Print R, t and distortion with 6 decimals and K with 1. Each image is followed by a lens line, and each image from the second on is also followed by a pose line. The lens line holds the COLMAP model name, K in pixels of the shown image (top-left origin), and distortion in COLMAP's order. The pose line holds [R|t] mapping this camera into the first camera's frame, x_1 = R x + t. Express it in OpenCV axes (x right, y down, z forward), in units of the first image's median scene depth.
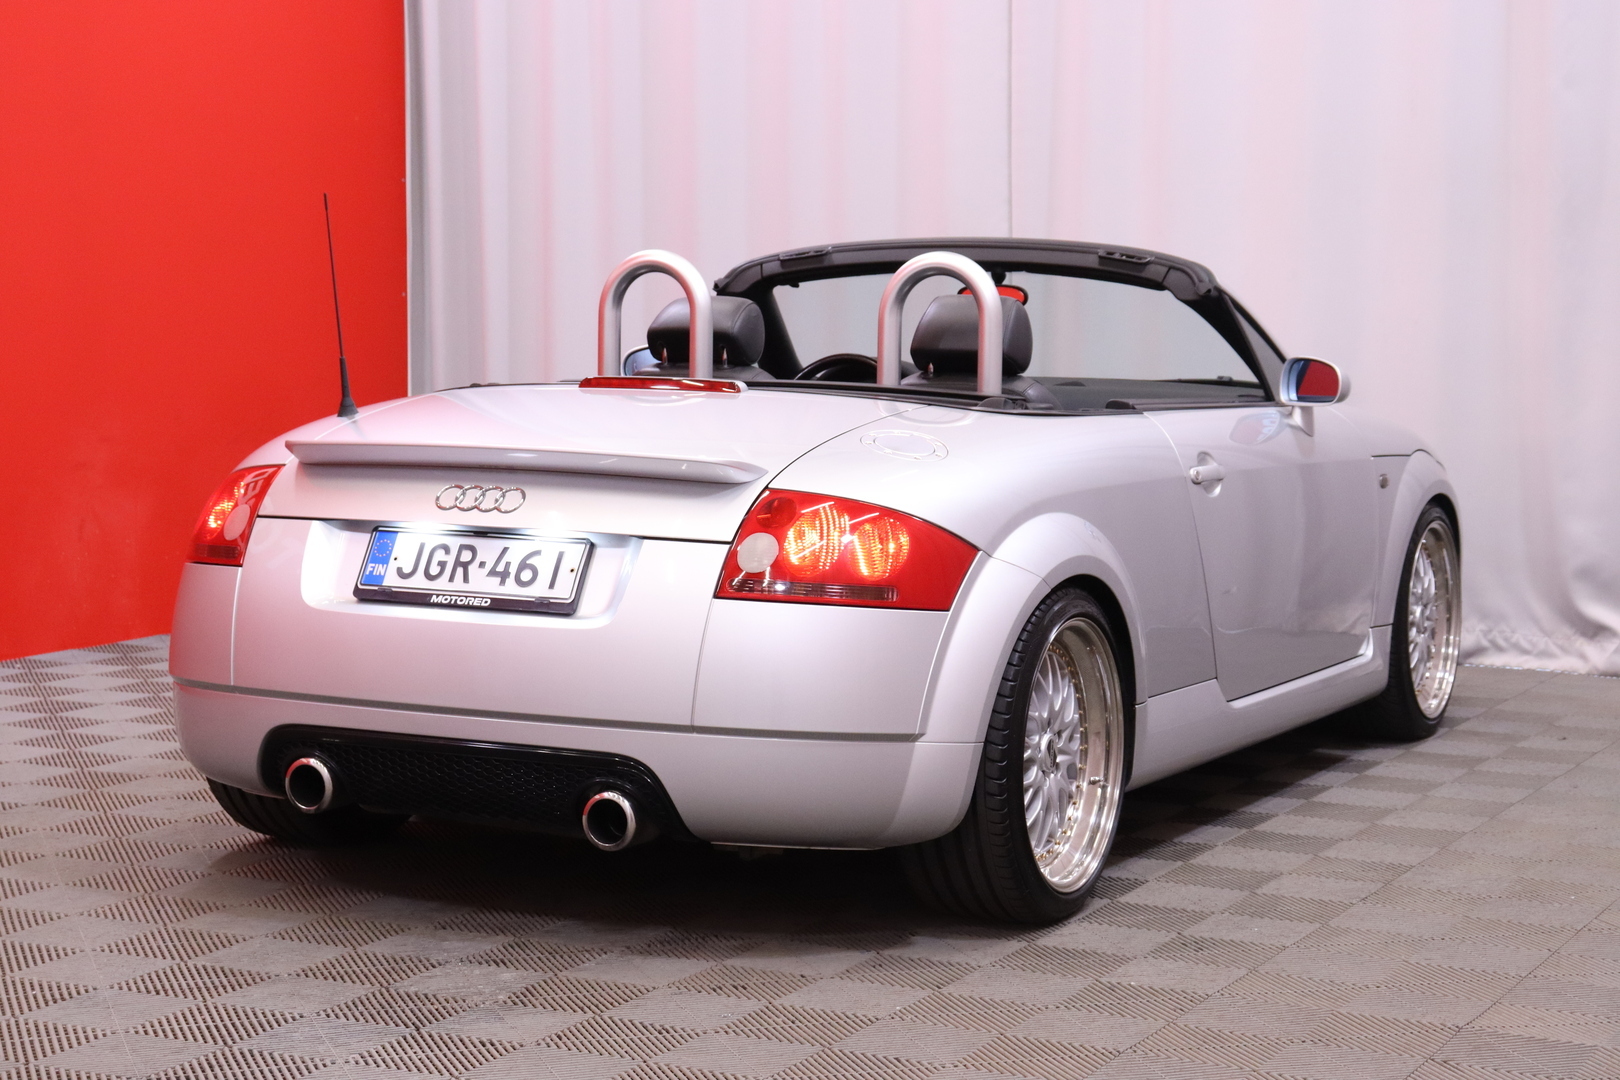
lens RADIAL K [[2857.1, 0, 810.0], [0, 2857.1, 540.0], [0, 0, 1]] dist [0.344847, -0.059072]
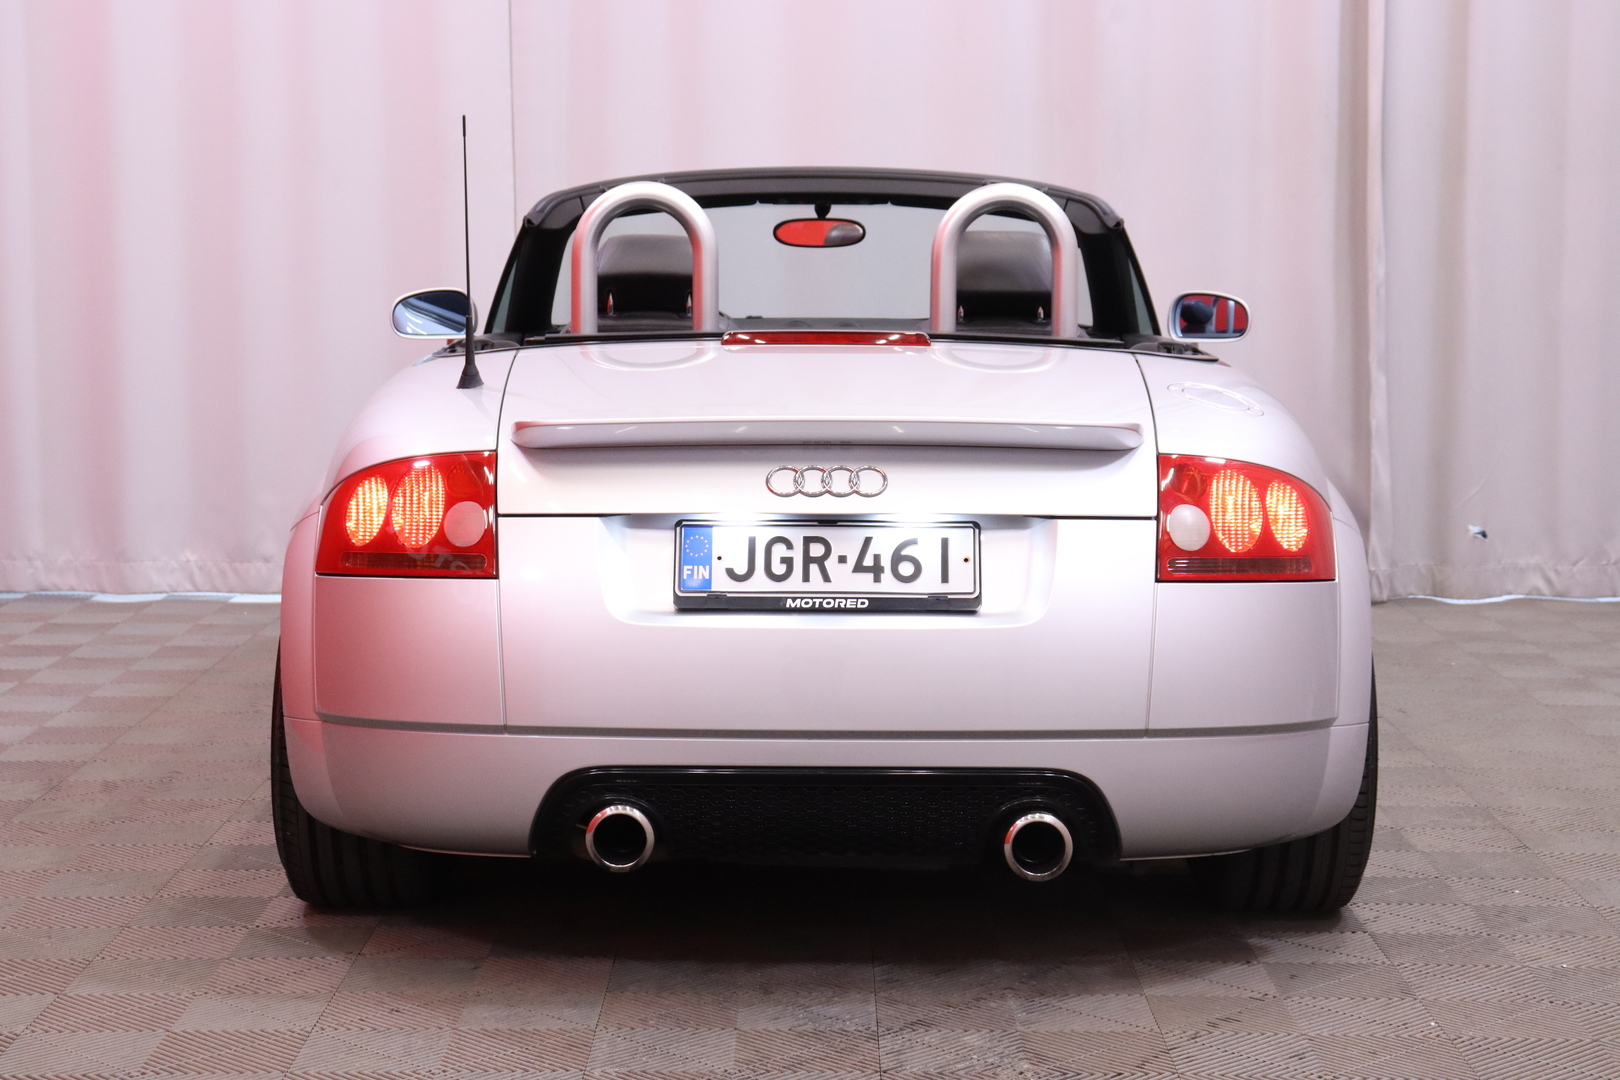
lens RADIAL K [[2857.1, 0, 810.0], [0, 2857.1, 540.0], [0, 0, 1]] dist [0.344847, -0.059072]
pose [[0.898915, -0.056921, 0.434410, -0.486906], [0.045835, 0.998301, 0.035963, -0.027696], [-0.435719, -0.012417, 0.899997, 0.246676]]
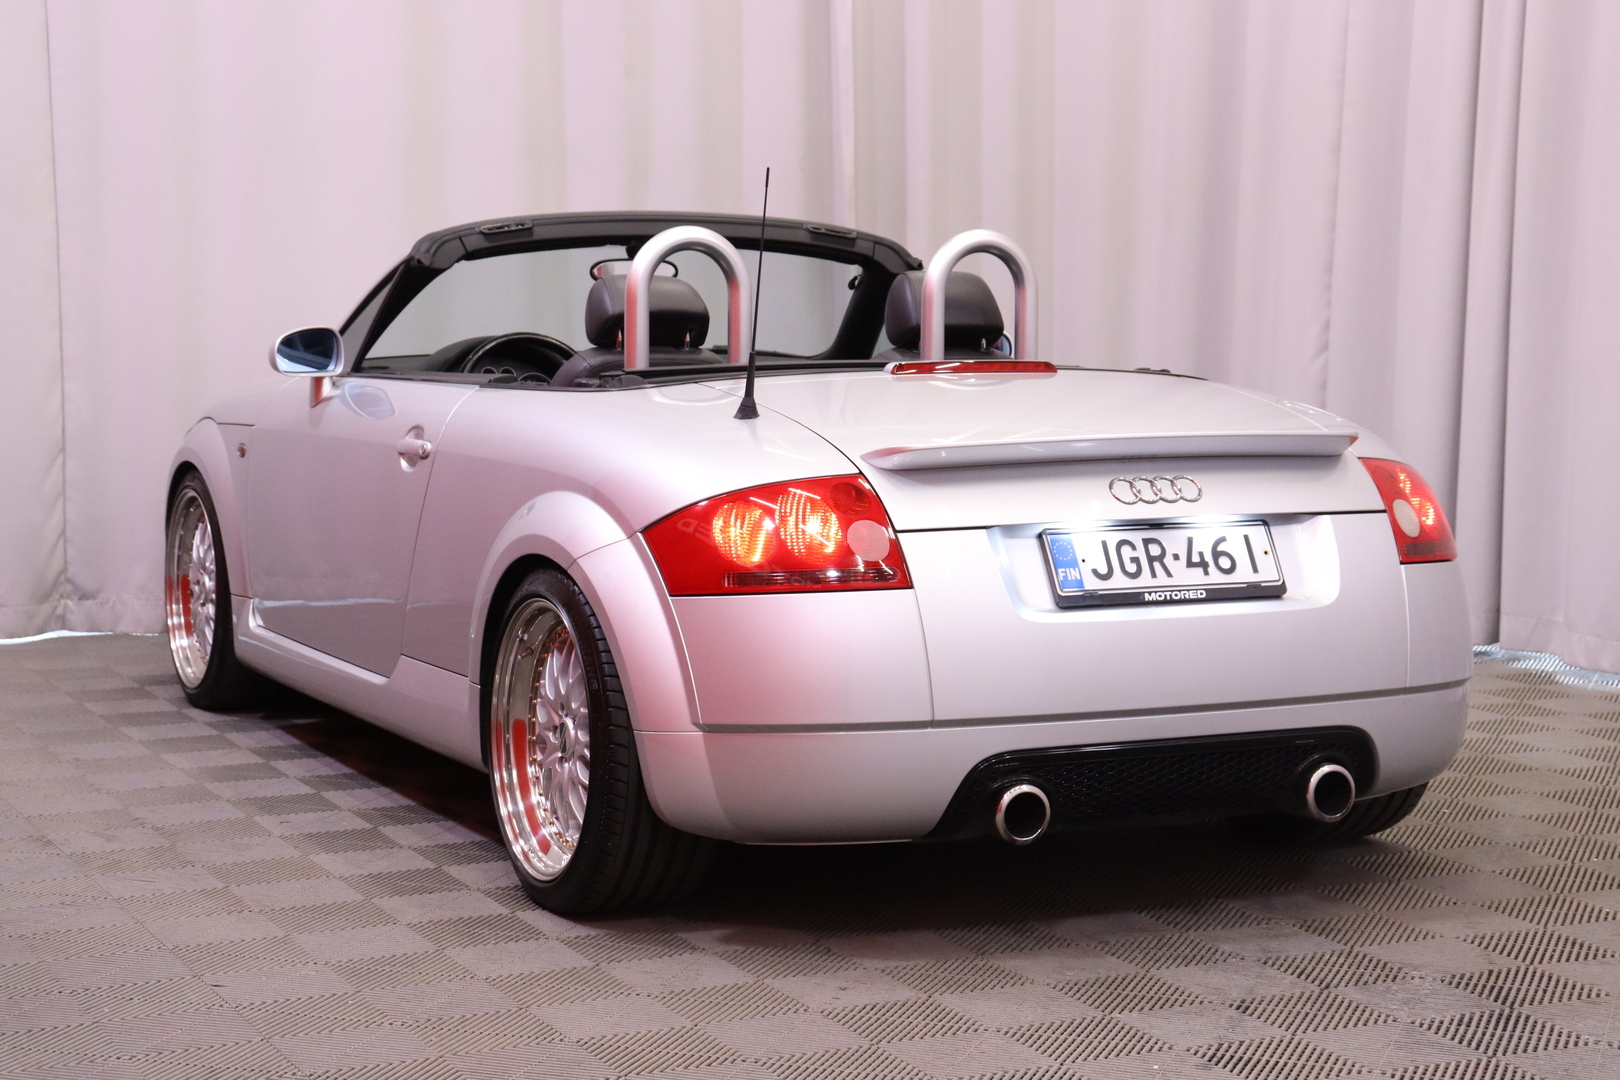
lens RADIAL K [[2936.3, 0, 810.0], [0, 2936.3, 540.0], [0, 0, 1]] dist [-0.045519, 2.564180]
pose [[0.611113, -0.083340, 0.787144, -0.968588], [0.072460, 0.996156, 0.049215, -0.054785], [-0.788220, 0.026960, 0.614803, 0.486279]]
